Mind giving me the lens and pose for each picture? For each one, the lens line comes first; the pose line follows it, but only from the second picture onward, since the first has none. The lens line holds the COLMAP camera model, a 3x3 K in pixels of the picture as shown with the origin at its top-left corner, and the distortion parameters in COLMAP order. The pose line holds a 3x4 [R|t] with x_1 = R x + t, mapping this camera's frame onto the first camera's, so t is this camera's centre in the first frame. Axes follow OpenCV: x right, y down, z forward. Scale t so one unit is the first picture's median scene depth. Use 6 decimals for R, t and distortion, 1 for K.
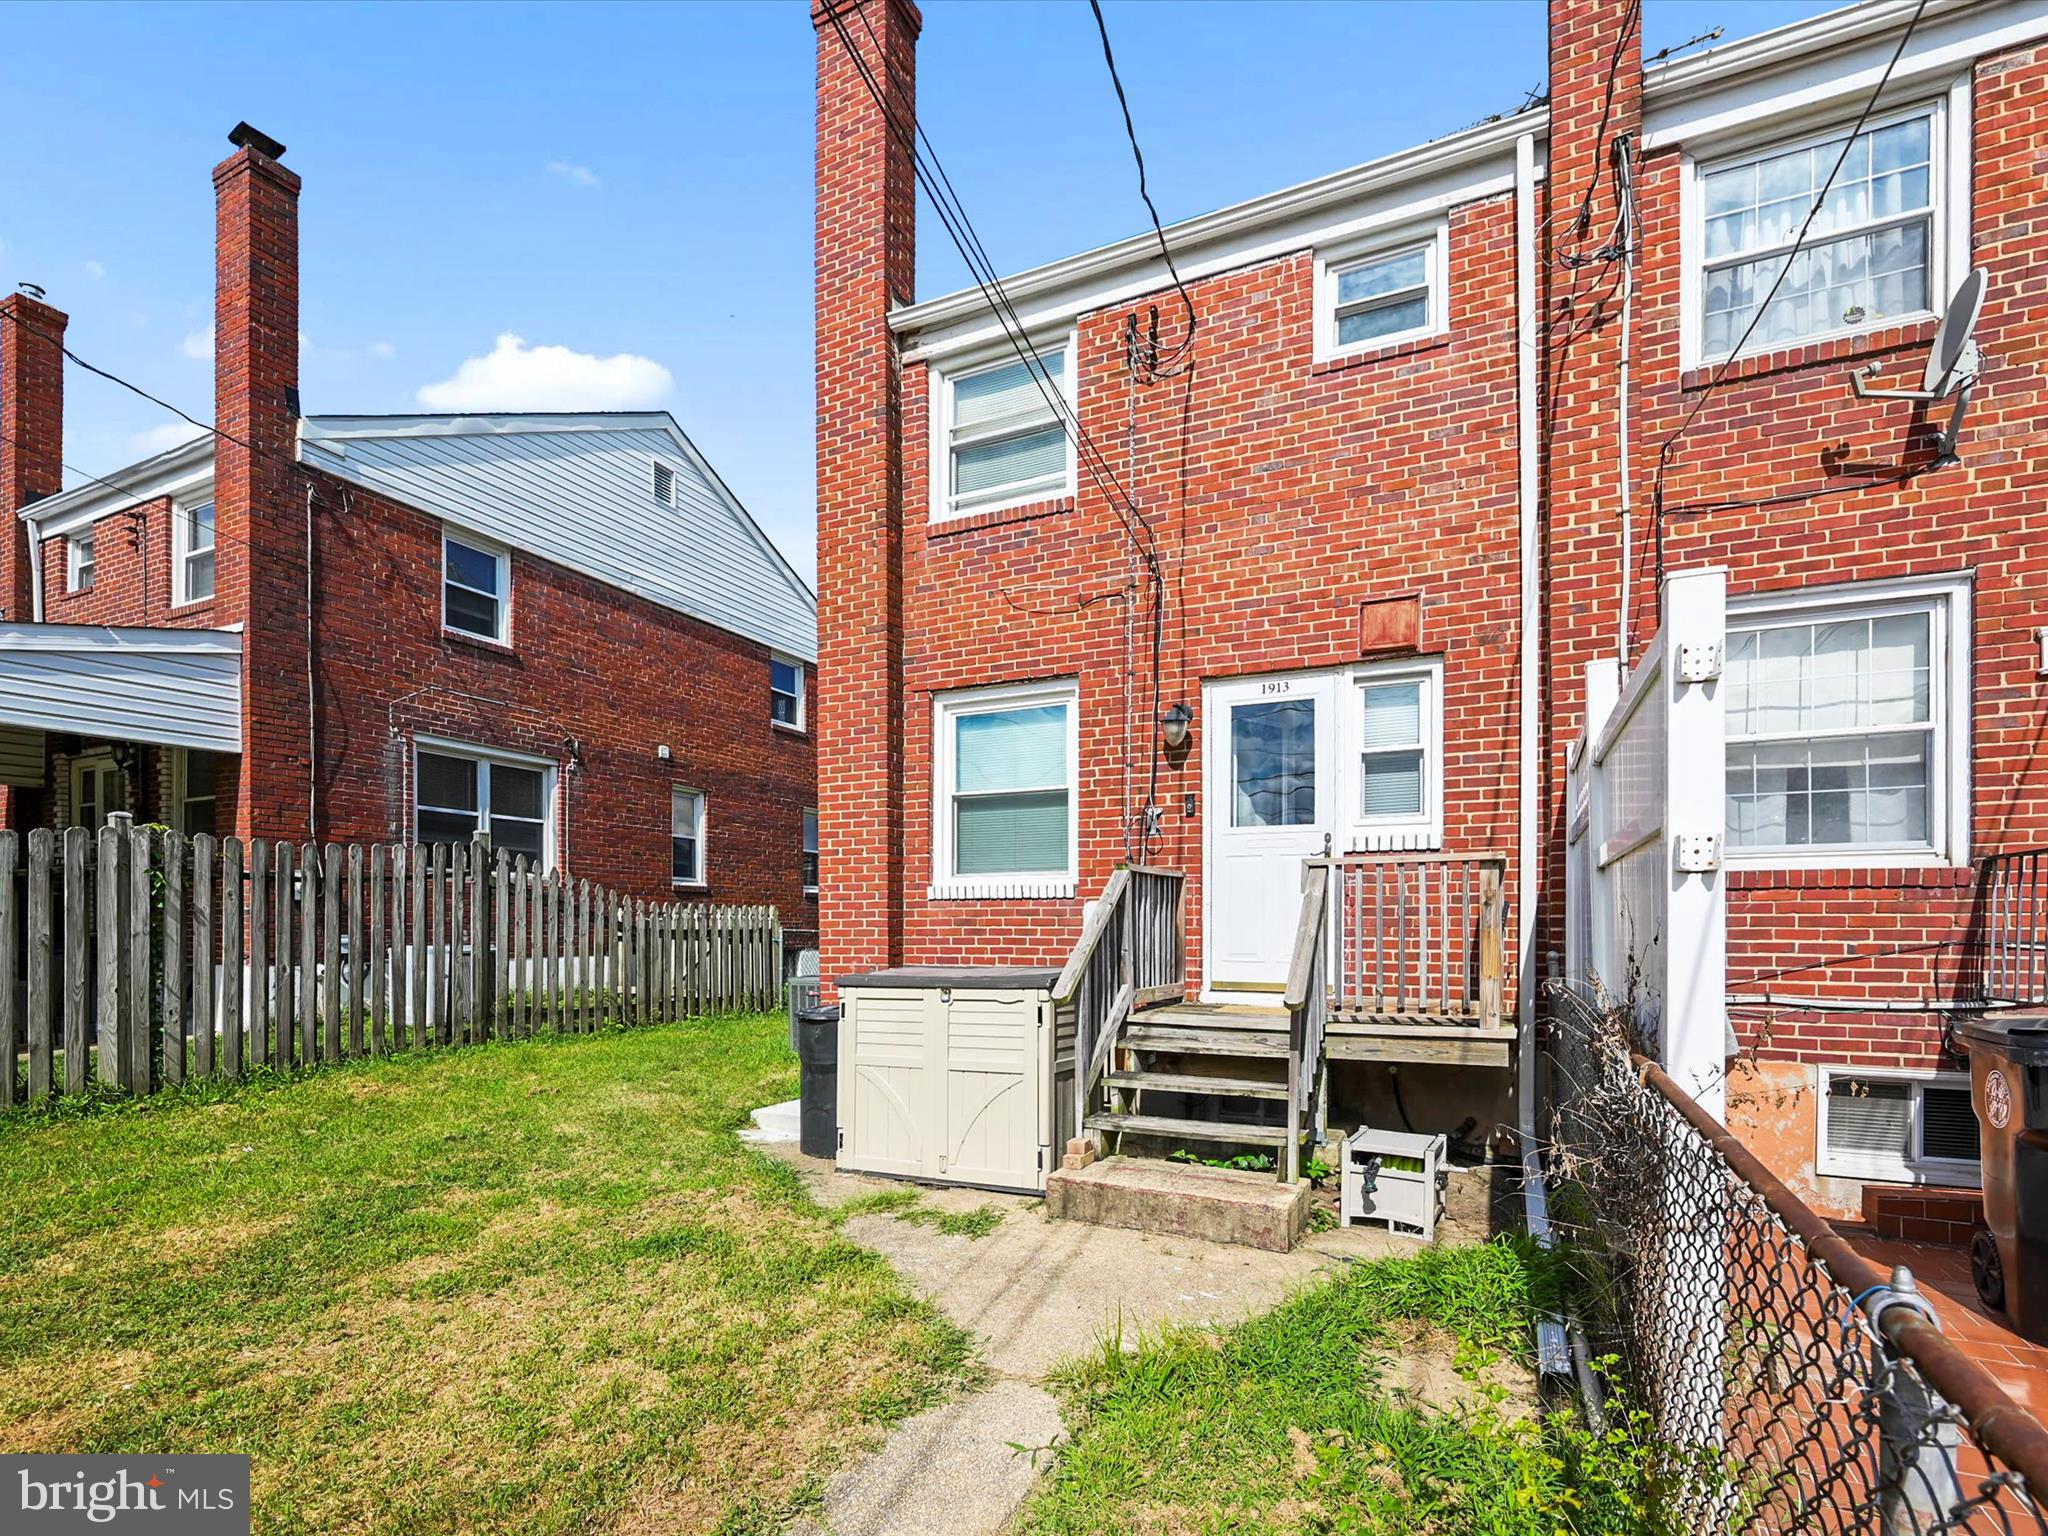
lens RADIAL K [[916.2, 0, 1022.9], [0, 916.2, 935.1], [0, 0, 1]] dist [-0.002030, 0.000176]
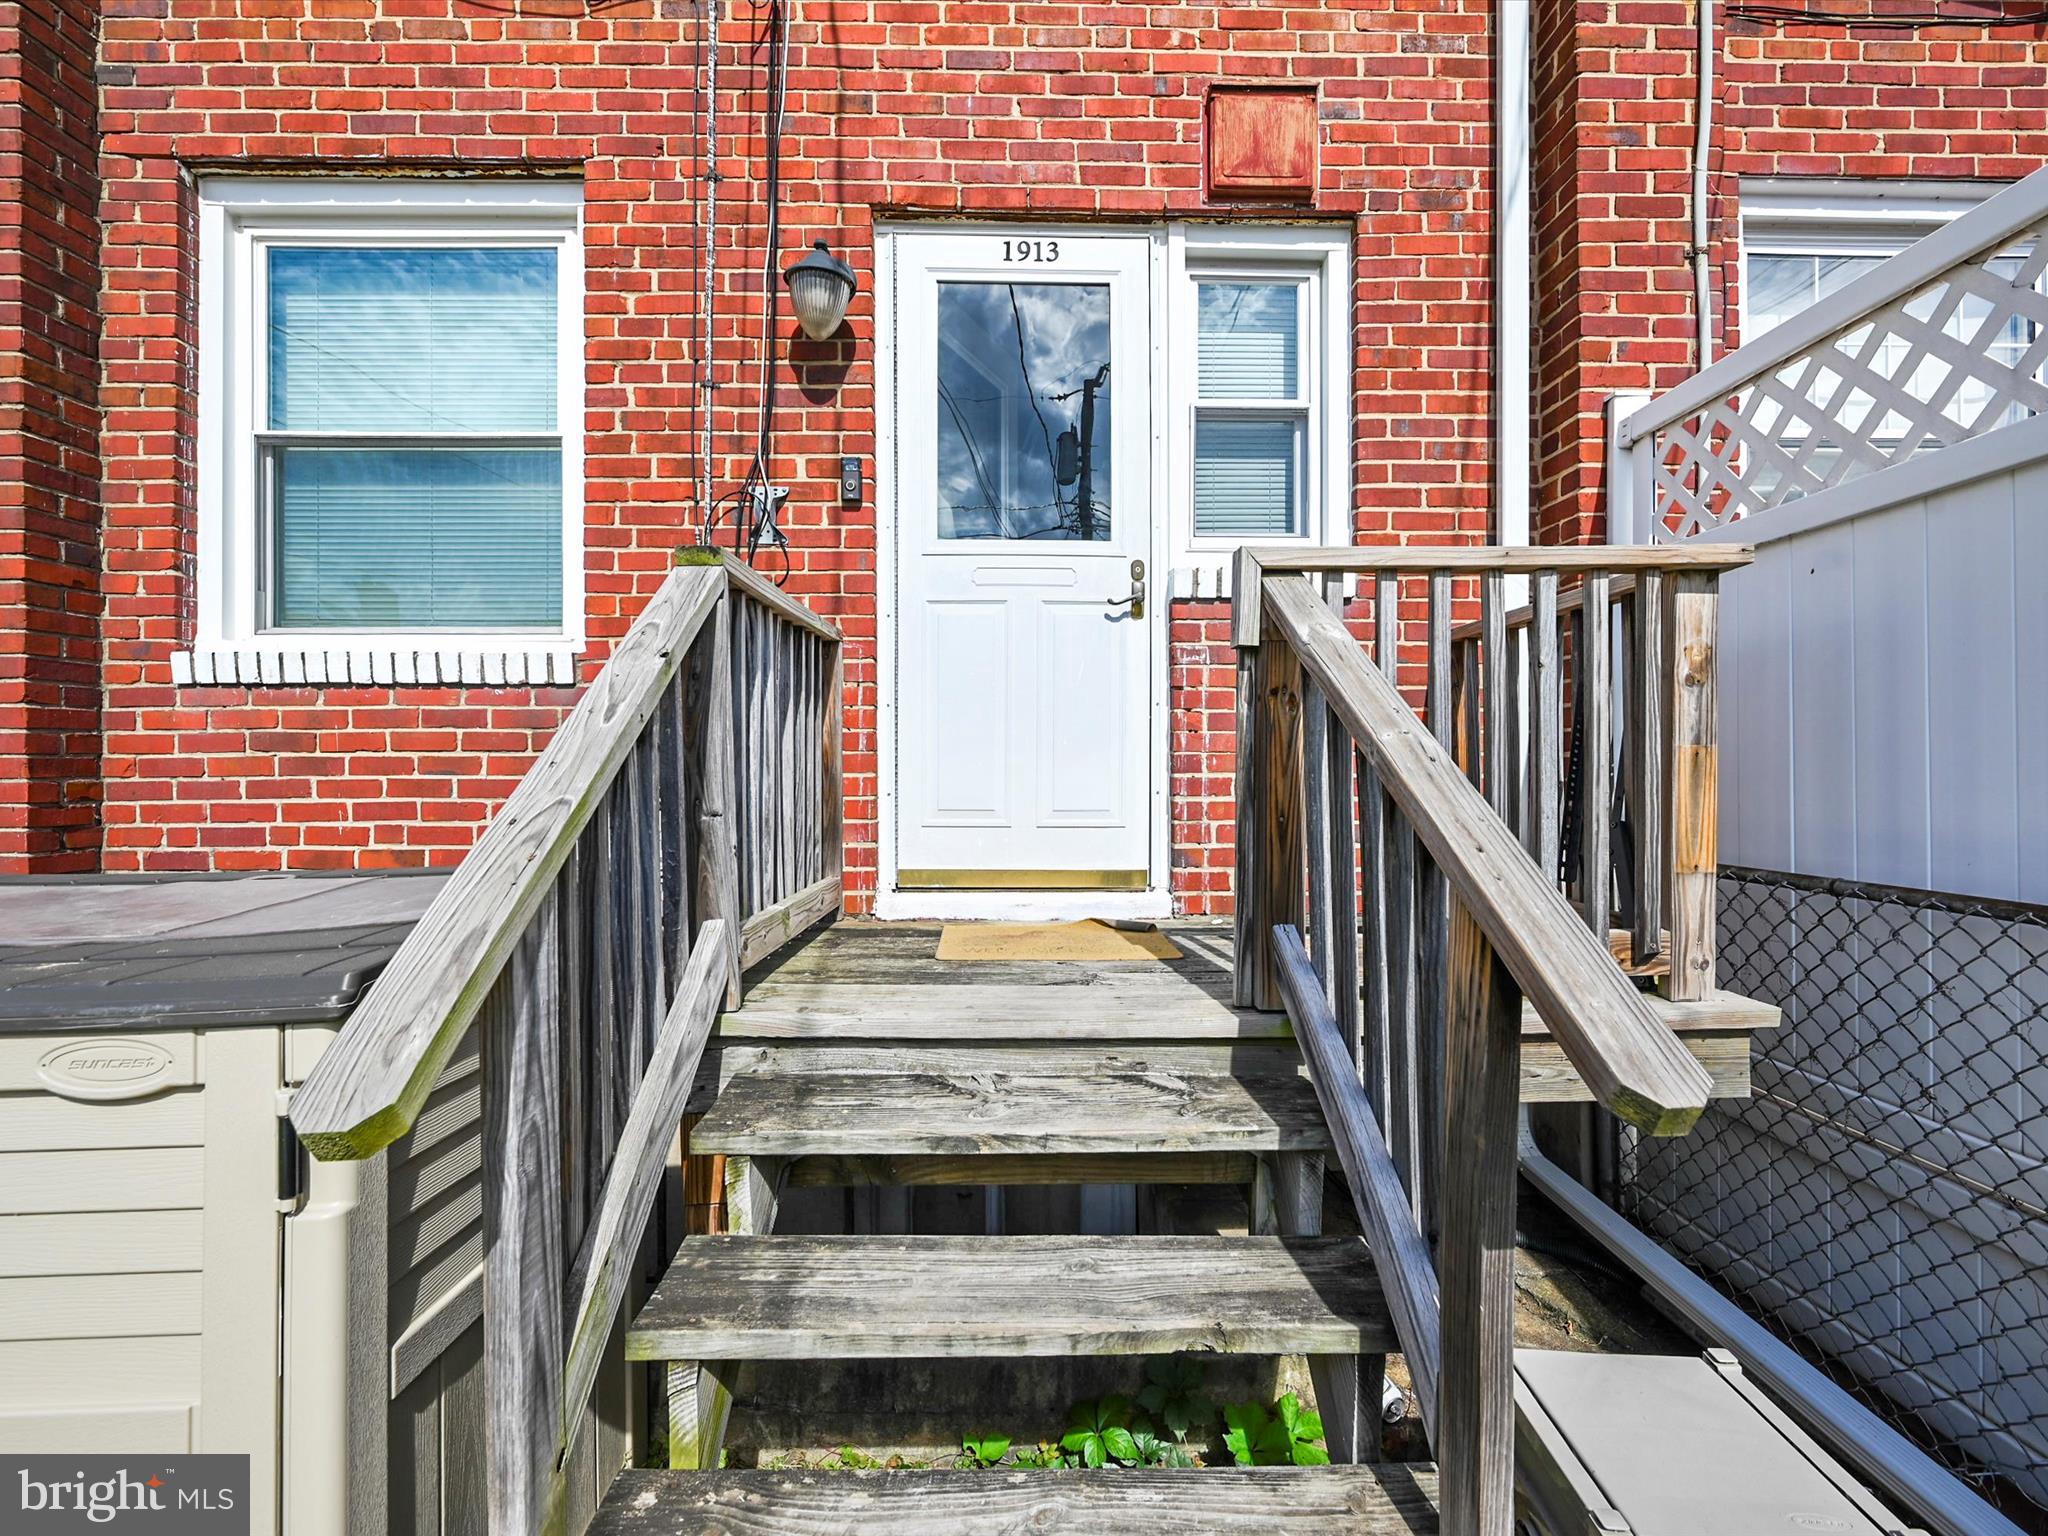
lens RADIAL K [[916.2, 0, 1015.9], [0, 916.2, 774.1], [0, 0, 1]] dist [-0.002030, 0.000176]
pose [[0.896271, -0.003595, 0.443493, 0.056816], [0.005475, 0.999981, -0.002958, 0.003606], [-0.443474, 0.005079, 0.896273, 0.587148]]
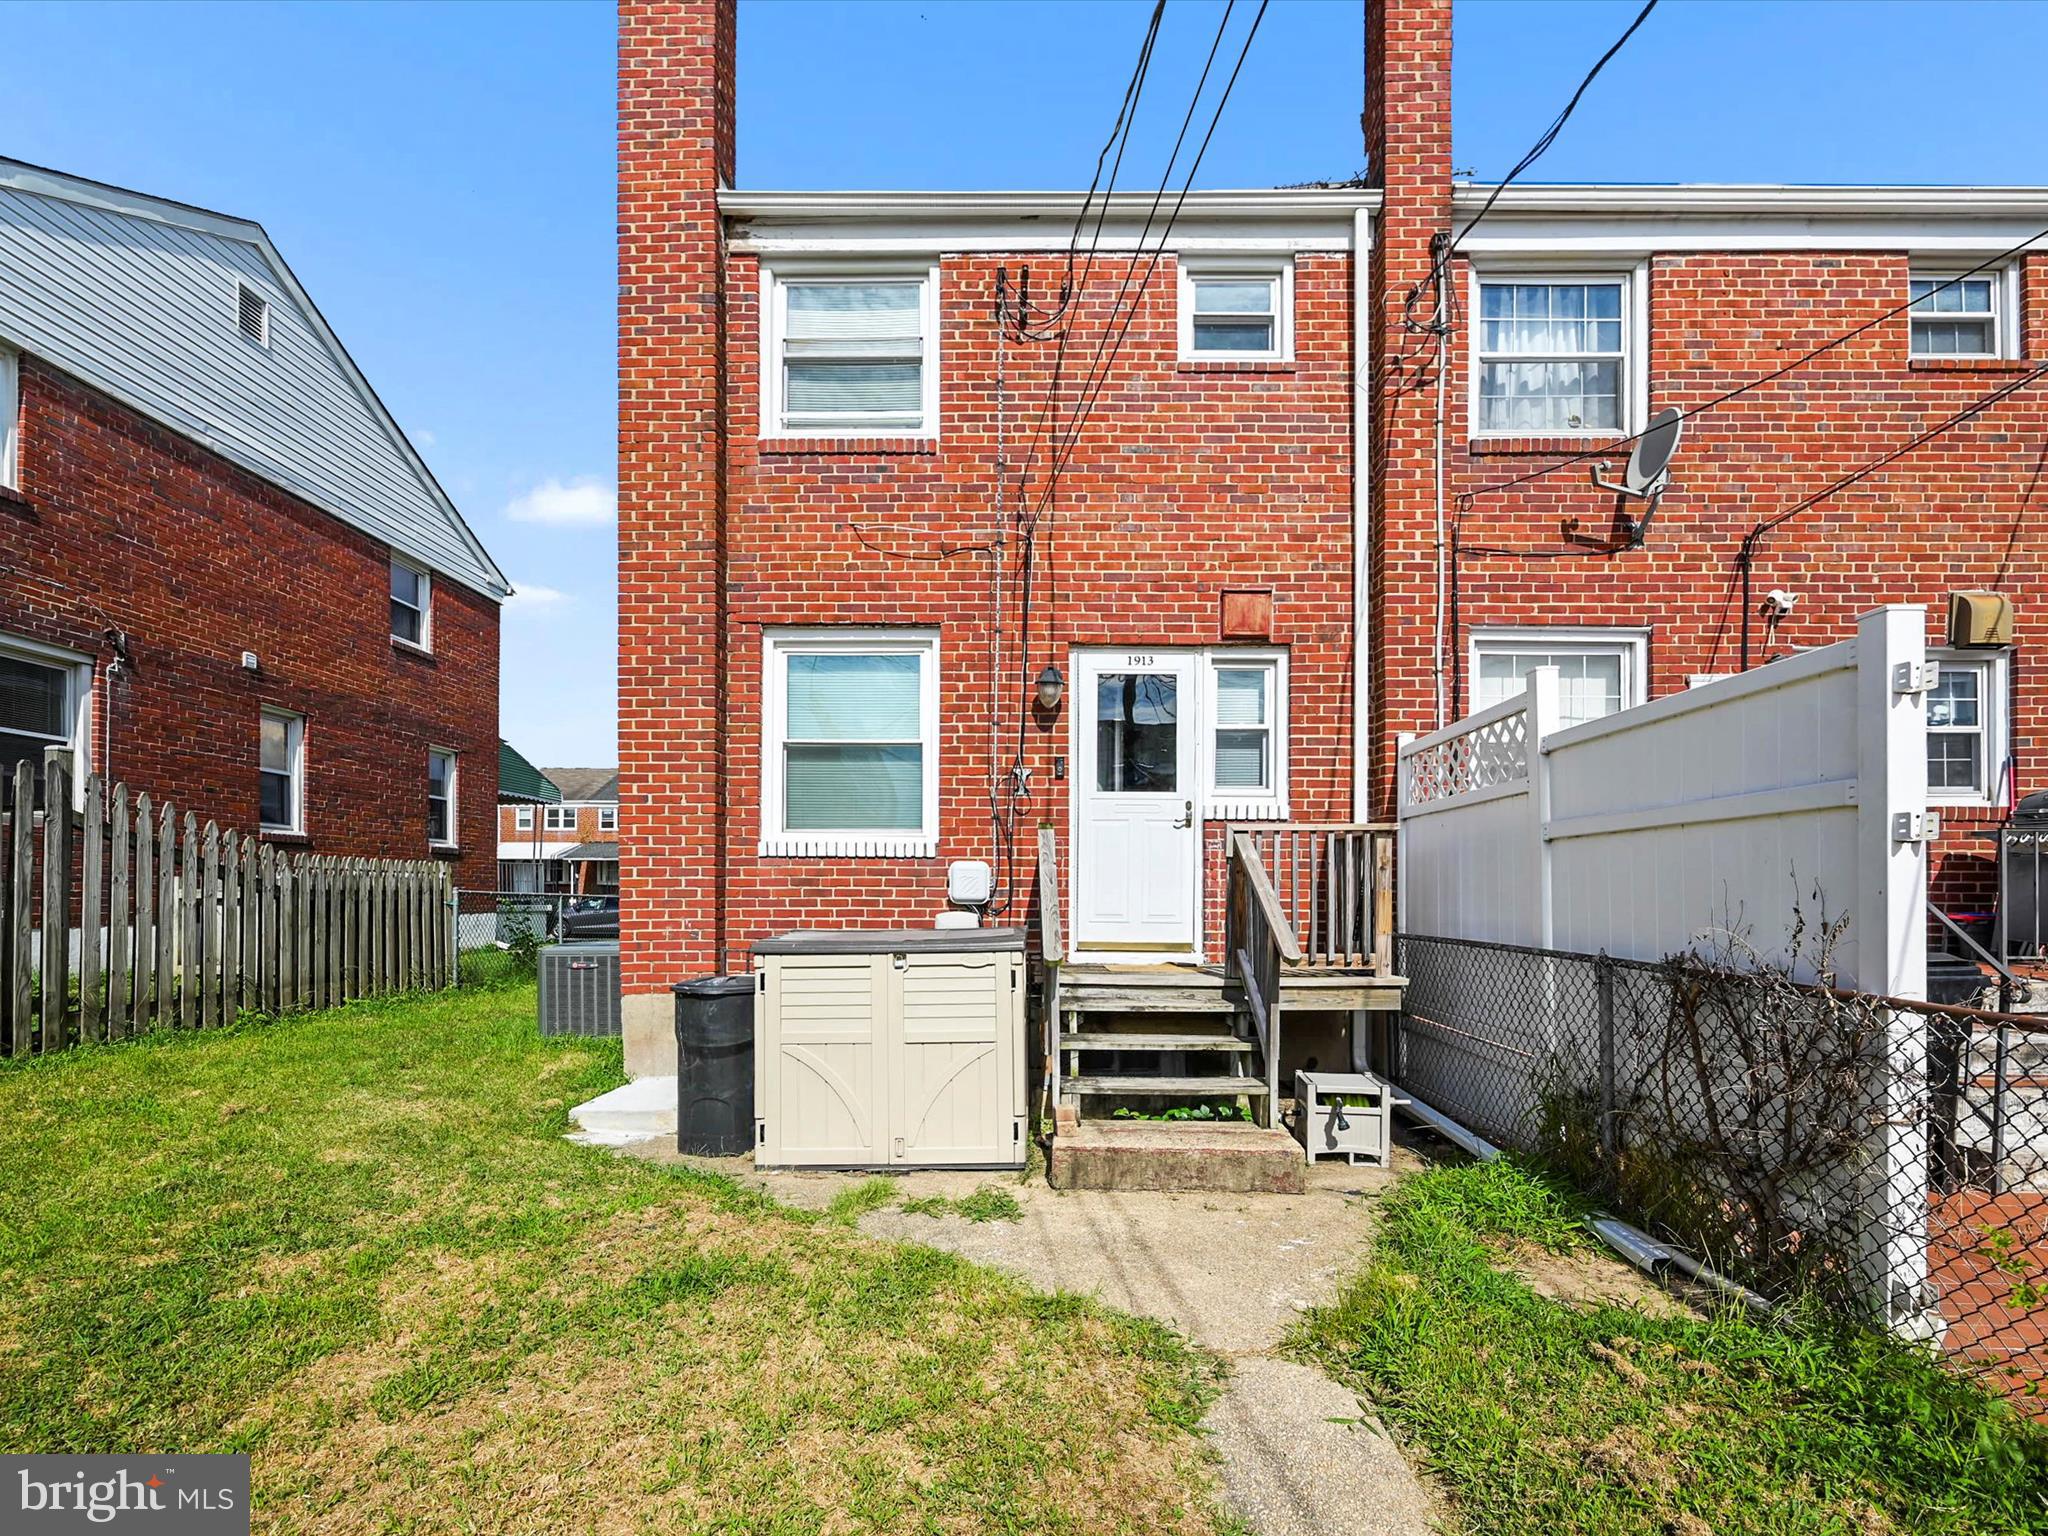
lens RADIAL K [[916.2, 0, 1002.6], [0, 916.2, 895.2], [0, 0, 1]] dist [-0.002030, 0.000176]
pose [[0.918224, 0.002323, 0.396055, -0.289057], [-0.000473, 0.999989, -0.004768, 0.003709], [-0.396062, 0.004190, 0.918214, 0.102341]]
